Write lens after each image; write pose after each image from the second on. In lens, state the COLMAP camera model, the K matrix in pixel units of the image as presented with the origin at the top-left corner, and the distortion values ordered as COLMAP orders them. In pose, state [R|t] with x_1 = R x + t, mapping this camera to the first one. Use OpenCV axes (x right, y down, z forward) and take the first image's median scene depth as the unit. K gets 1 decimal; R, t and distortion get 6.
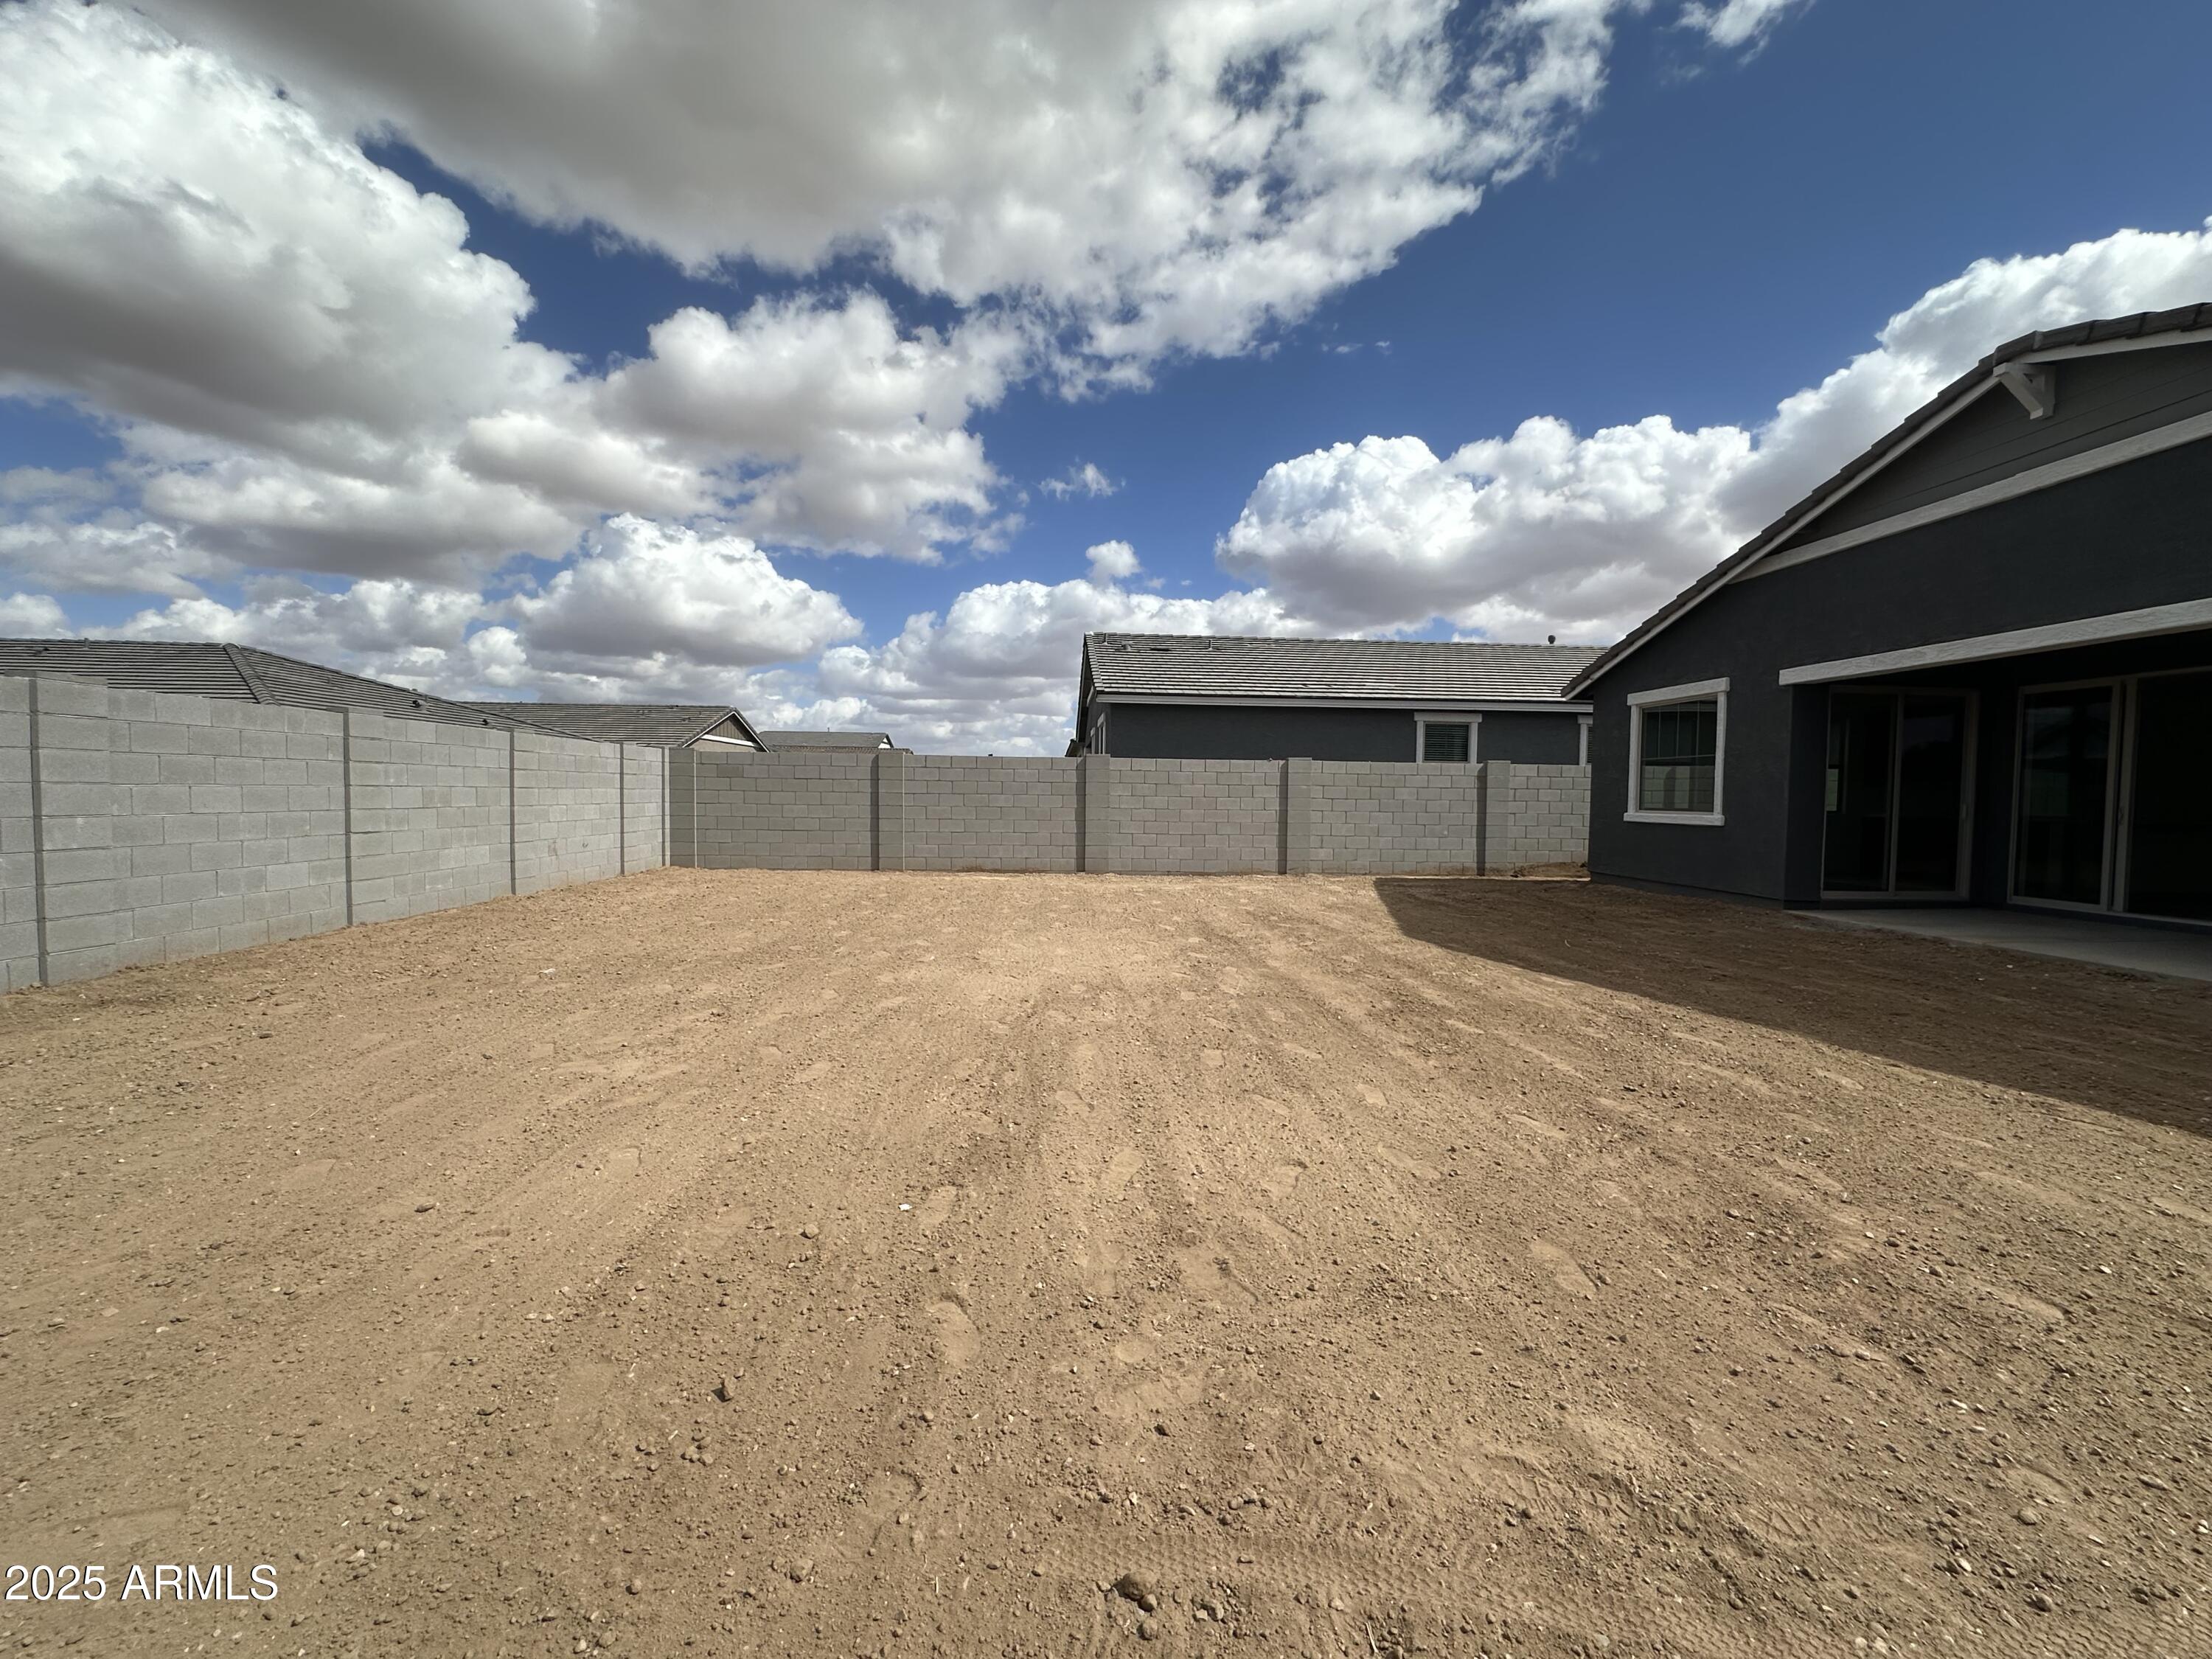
lens RADIAL K [[879.2, 0, 1104.0], [0, 879.2, 824.1], [0, 0, 1]] dist [-0.003509, 0.001672]
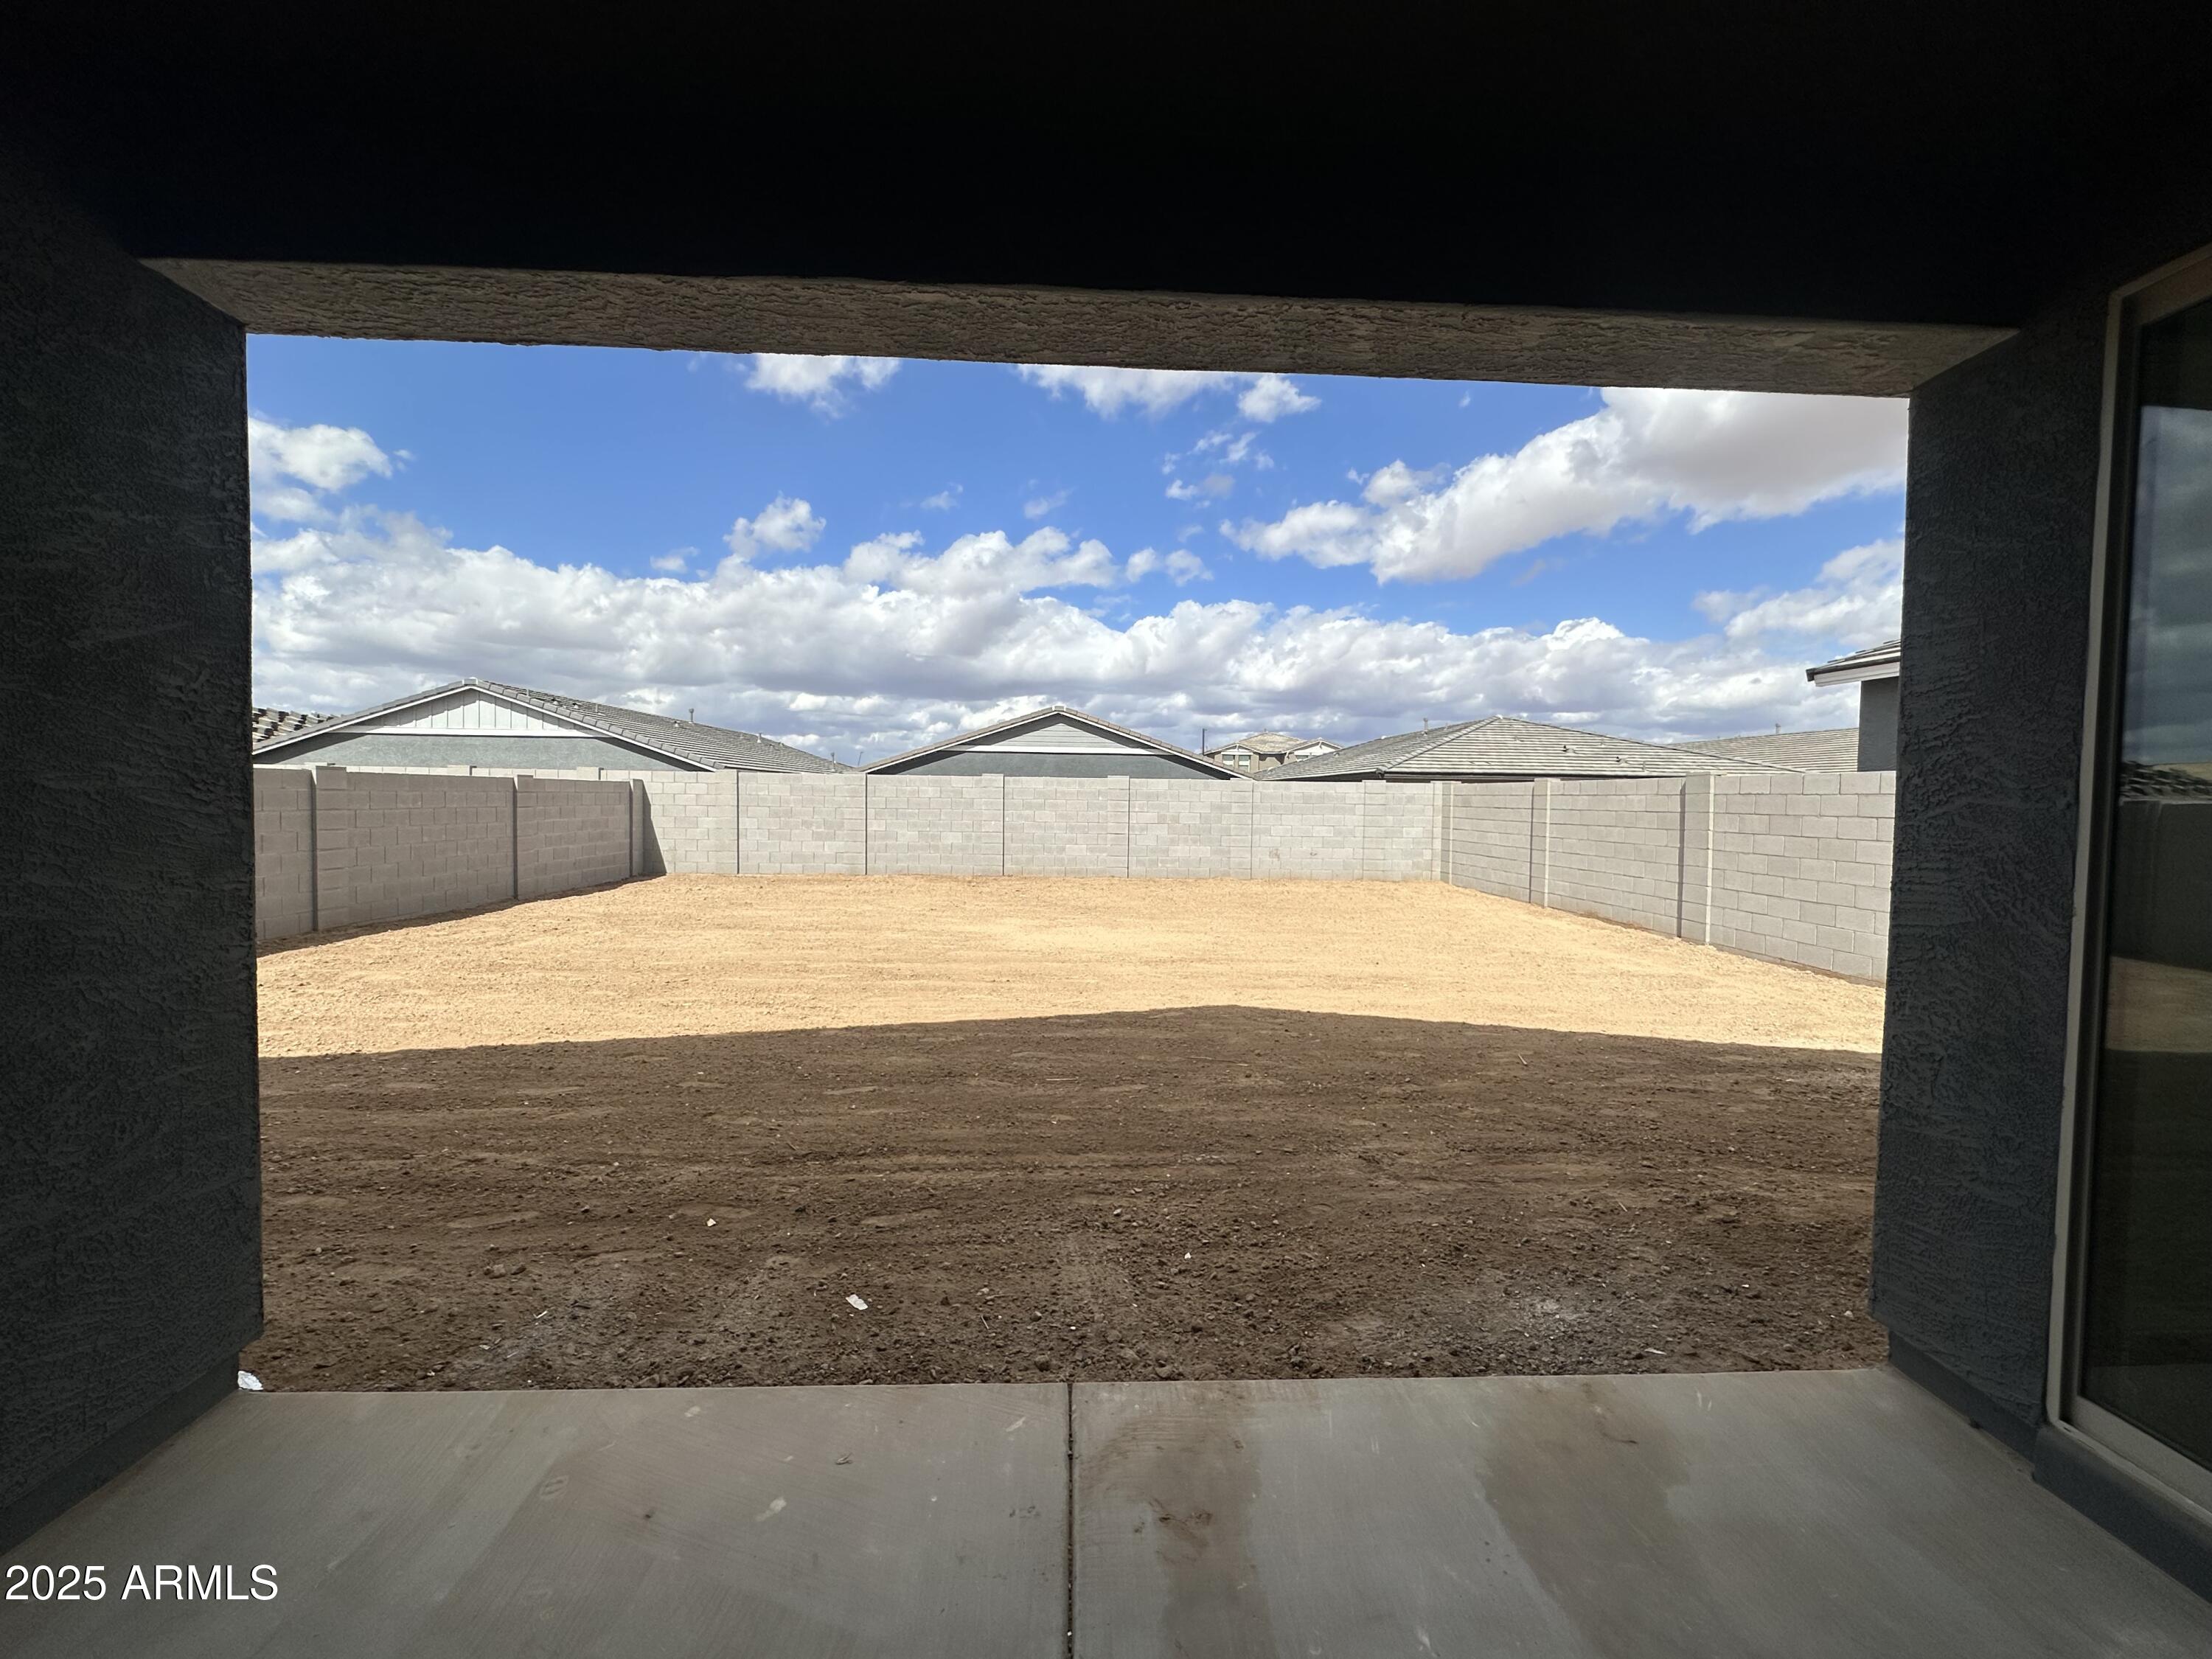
lens RADIAL K [[879.2, 0, 1108.6], [0, 879.2, 830.1], [0, 0, 1]] dist [-0.003509, 0.001672]
pose [[-0.001316, 0.025857, -0.999665, 0.750755], [-0.050286, 0.998399, 0.025890, -0.031054], [0.998734, 0.050303, -0.000013, 0.586469]]
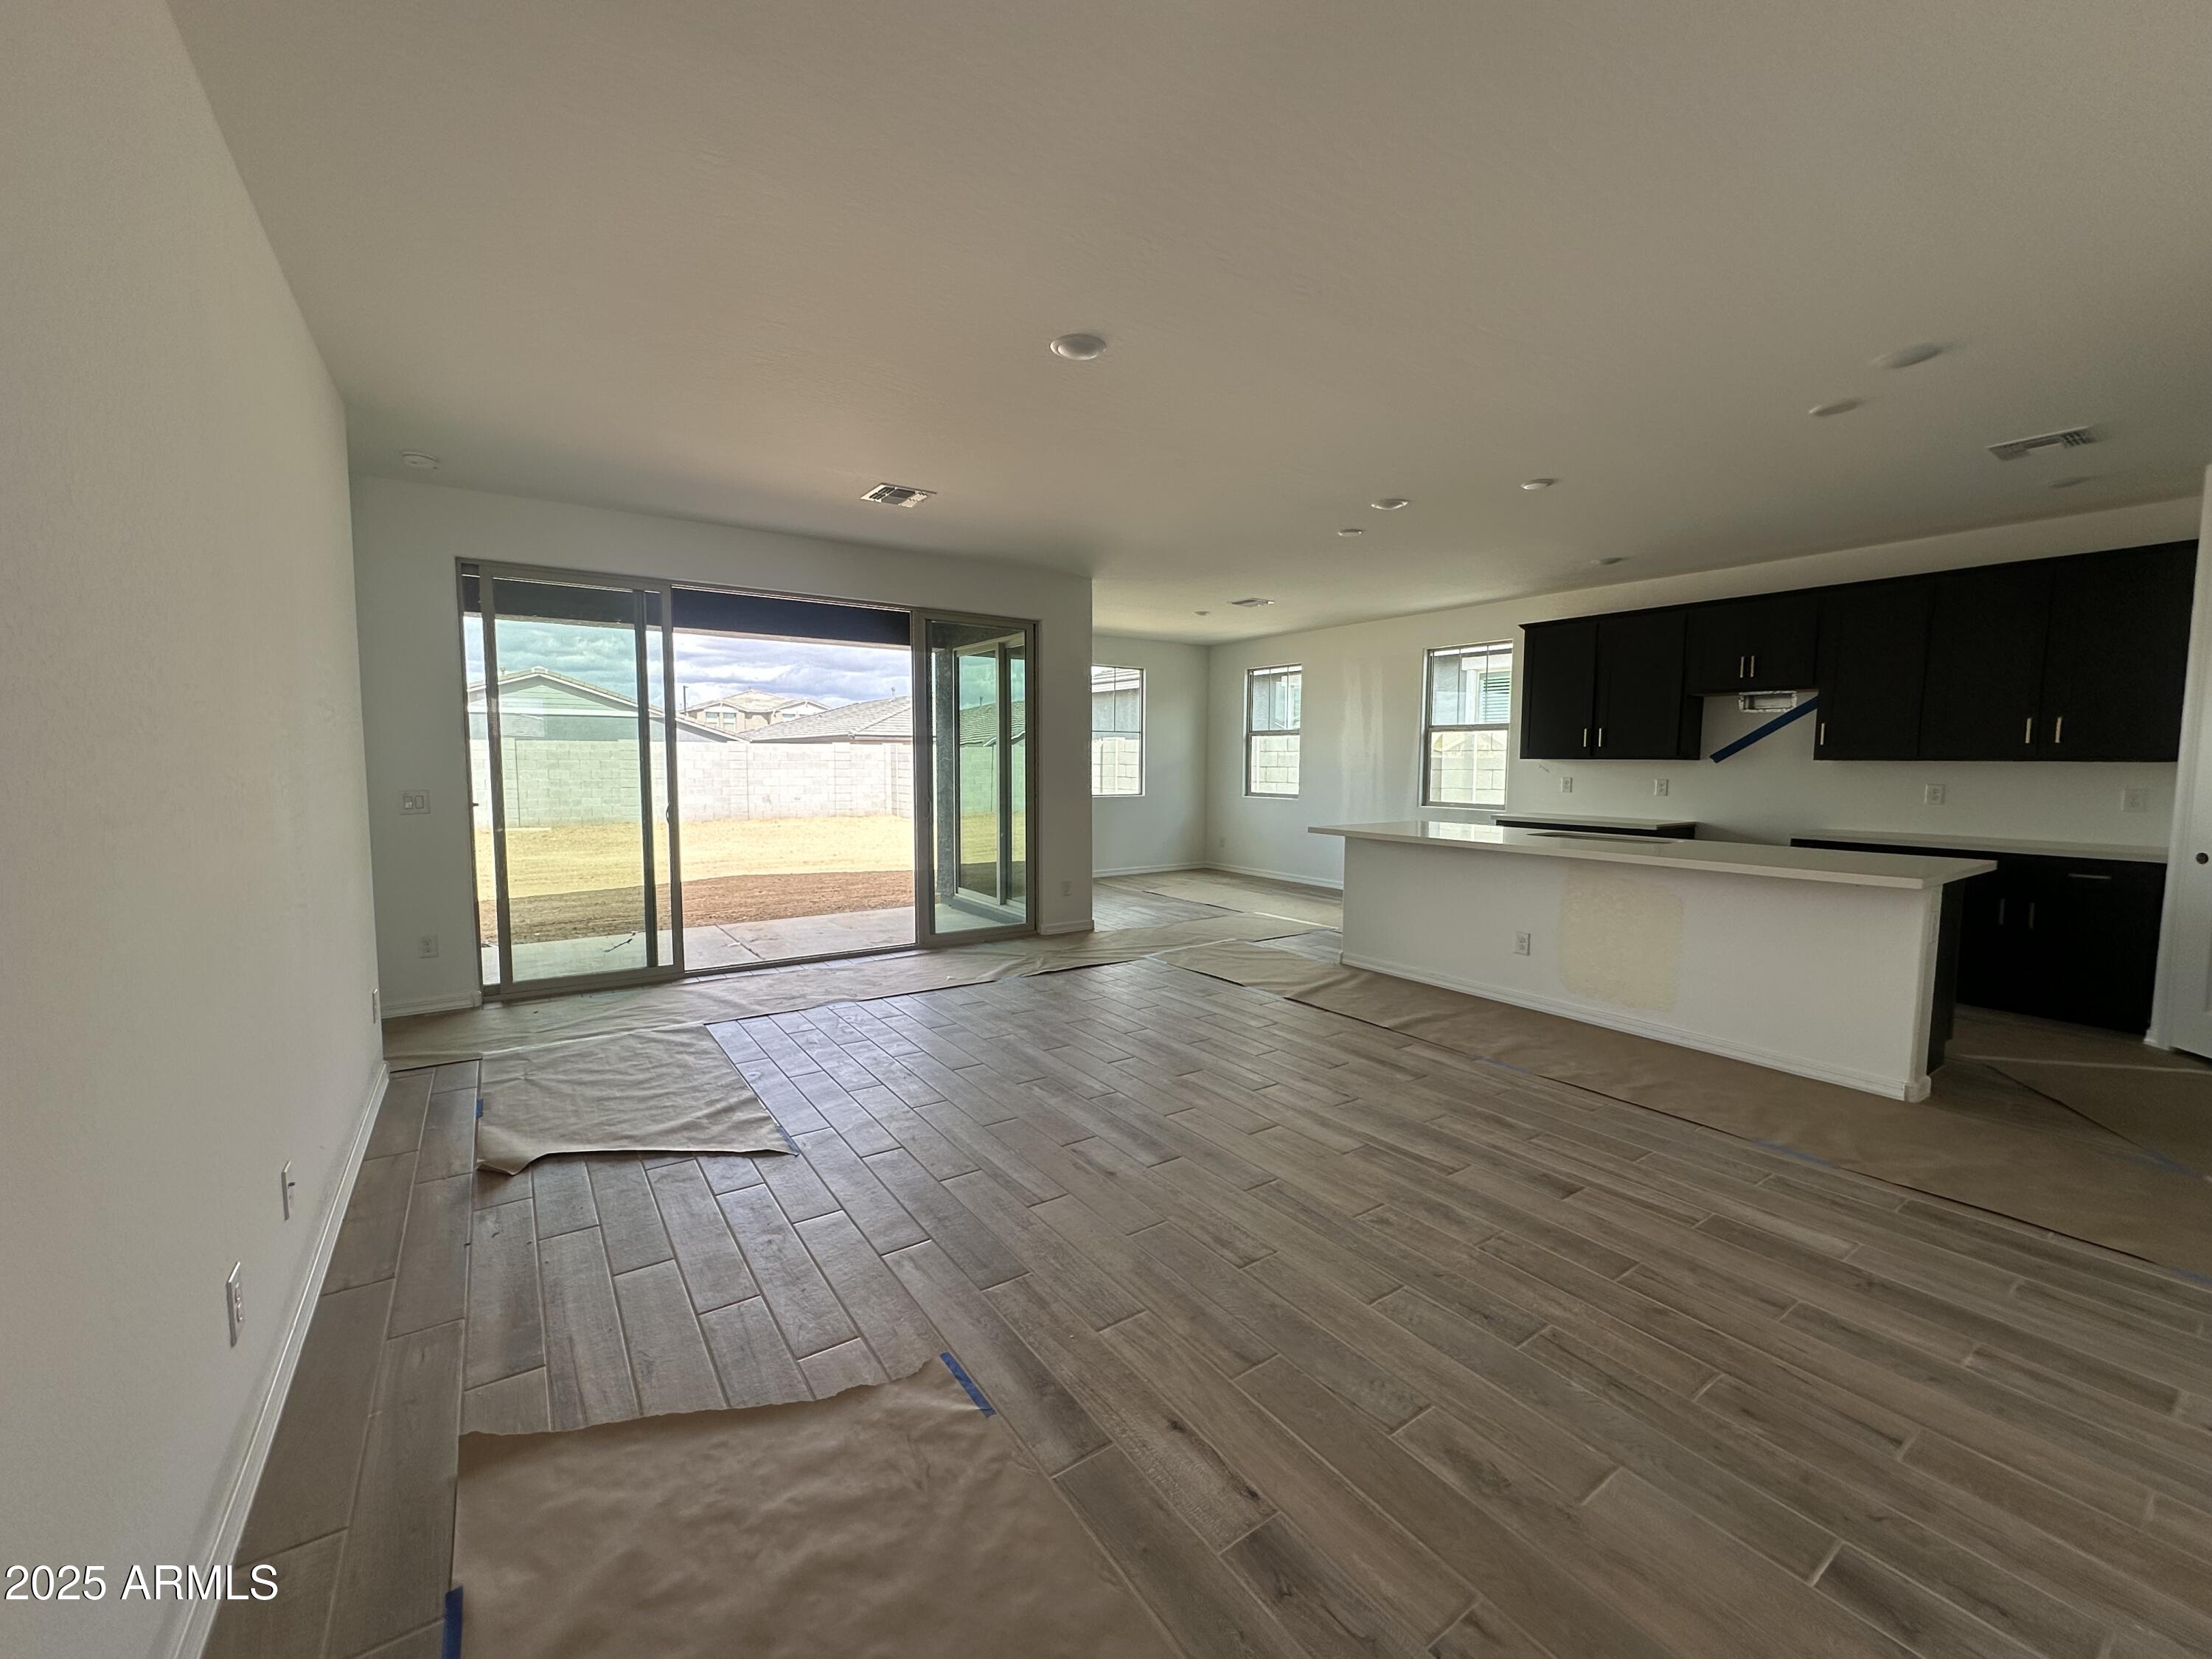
lens RADIAL K [[879.2, 0, 1103.9], [0, 879.2, 834.9], [0, 0, 1]] dist [-0.003509, 0.001672]
pose [[0.526019, 0.064369, -0.848034, 1.225833], [-0.028659, 0.997907, 0.057968, -0.023916], [0.849990, -0.006188, 0.526763, 0.494741]]
